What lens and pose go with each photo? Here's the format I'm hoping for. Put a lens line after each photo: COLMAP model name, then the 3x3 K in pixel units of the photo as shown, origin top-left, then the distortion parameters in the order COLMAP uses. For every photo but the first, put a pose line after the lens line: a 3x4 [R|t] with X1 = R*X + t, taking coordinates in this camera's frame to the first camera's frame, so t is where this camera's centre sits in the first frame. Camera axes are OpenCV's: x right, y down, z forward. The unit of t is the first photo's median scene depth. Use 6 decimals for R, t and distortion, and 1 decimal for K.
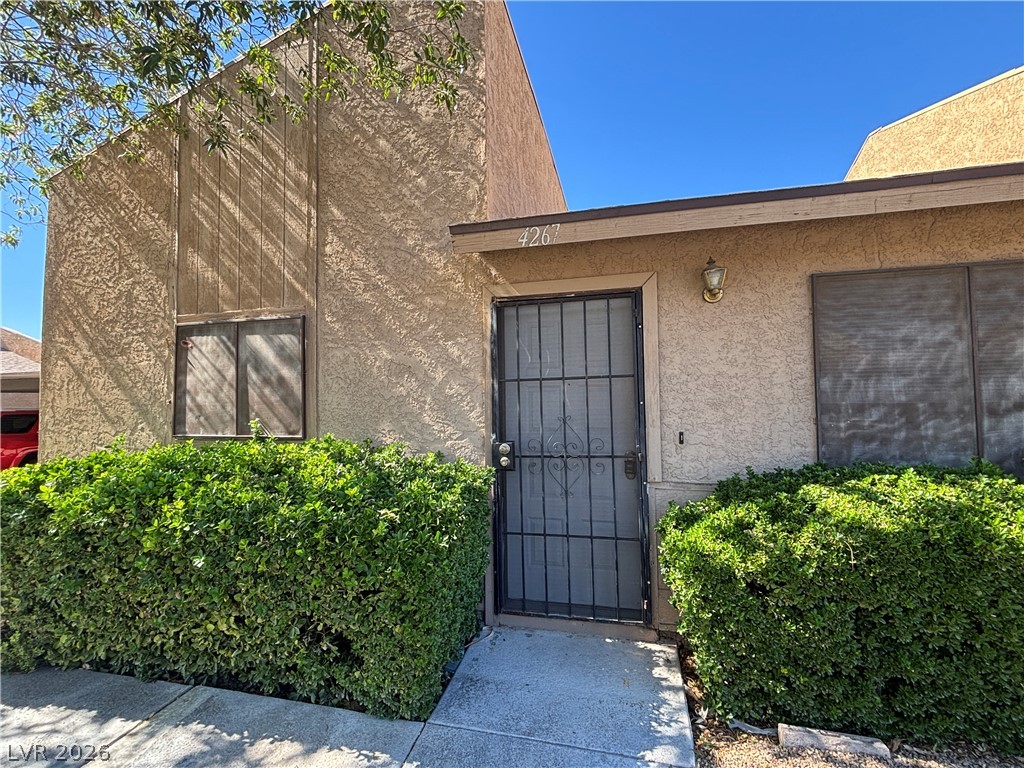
lens RADIAL K [[471.1, 0, 514.9], [0, 471.1, 382.8], [0, 0, 1]] dist [-0.000858, -0.000279]
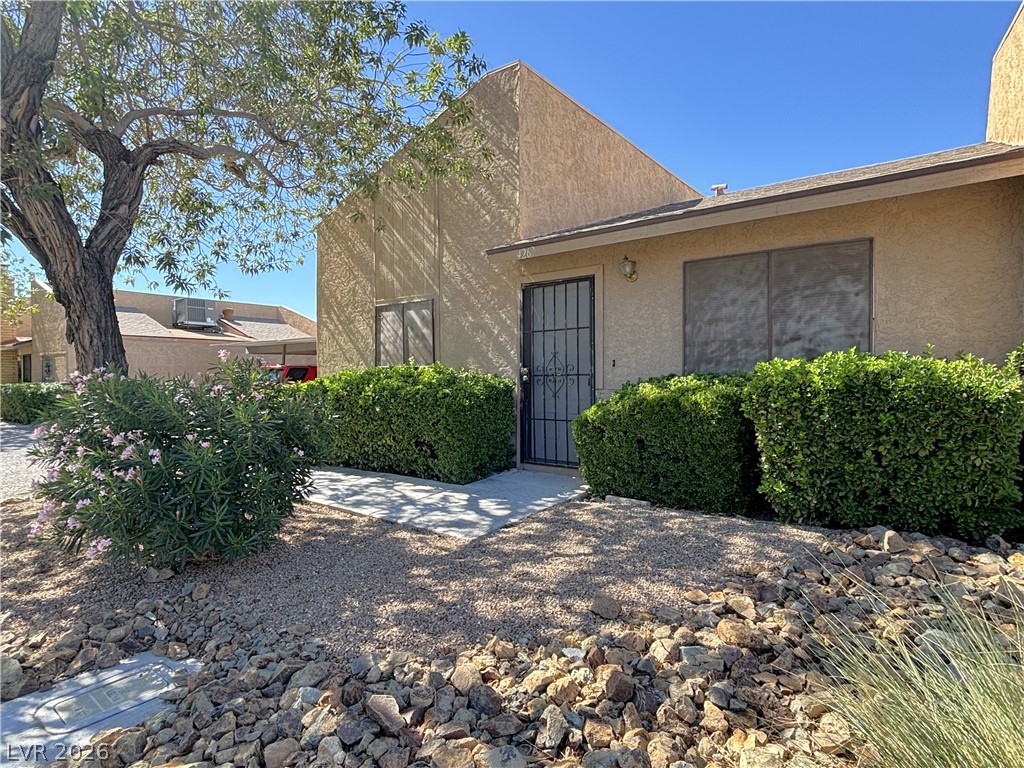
lens RADIAL K [[559.7, 0, 514.3], [0, 559.7, 377.5], [0, 0, 1]] dist [0.047249, -0.045086]
pose [[0.912162, 0.011478, -0.409669, 0.807689], [0.008732, 0.998837, 0.047428, 0.065968], [0.409737, -0.046839, 0.911000, -0.935281]]
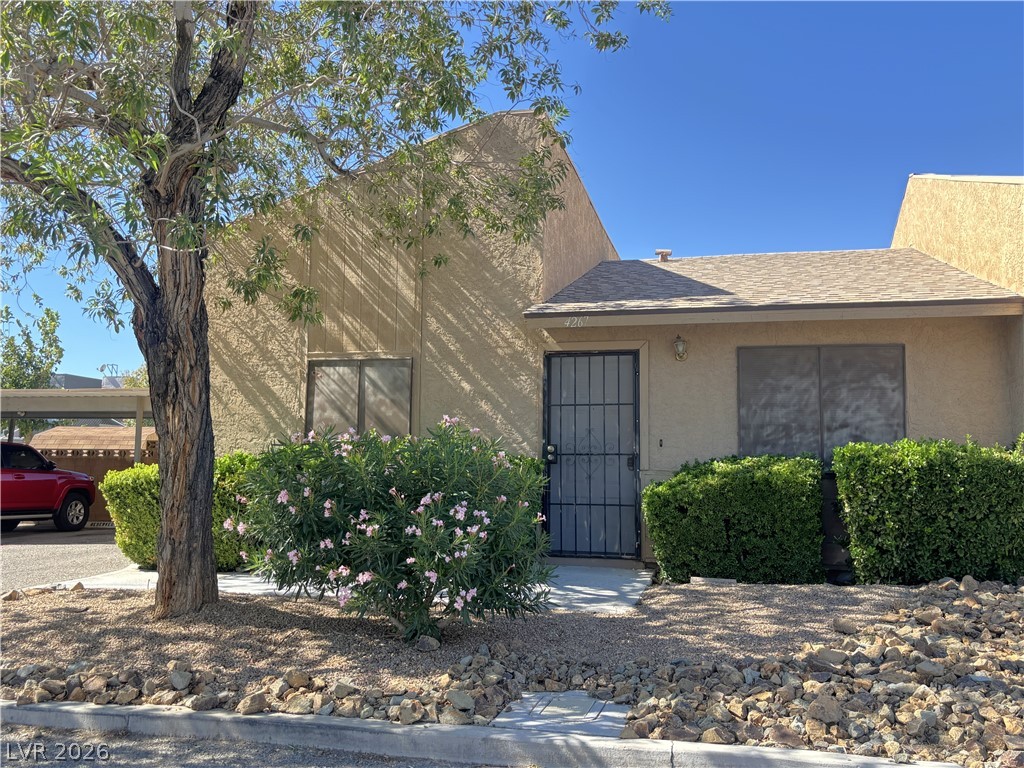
lens RADIAL K [[928.8, 0, 512.5], [0, 928.8, 367.6], [0, 0, 1]] dist [0.036330, -0.012412]
pose [[0.999602, 0.028176, -0.001654, -0.151009], [-0.028221, 0.996826, -0.074448, 0.104030], [-0.000449, 0.074465, 0.997224, -2.083137]]
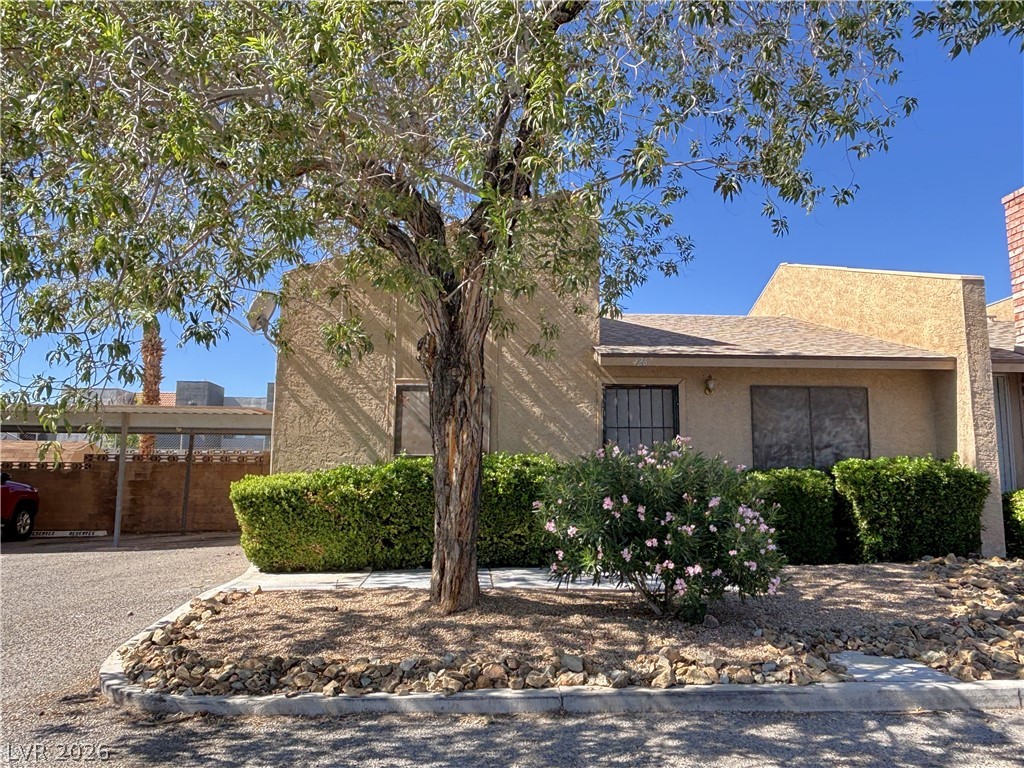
lens RADIAL K [[753.3, 0, 512.0], [0, 753.3, 384.0], [0, 0, 1]] dist [0.023360, 0.000031]
pose [[0.958112, 0.059424, 0.280160, -1.306058], [-0.032858, 0.994586, -0.098586, 0.137144], [-0.284502, 0.085251, 0.954878, -1.875505]]
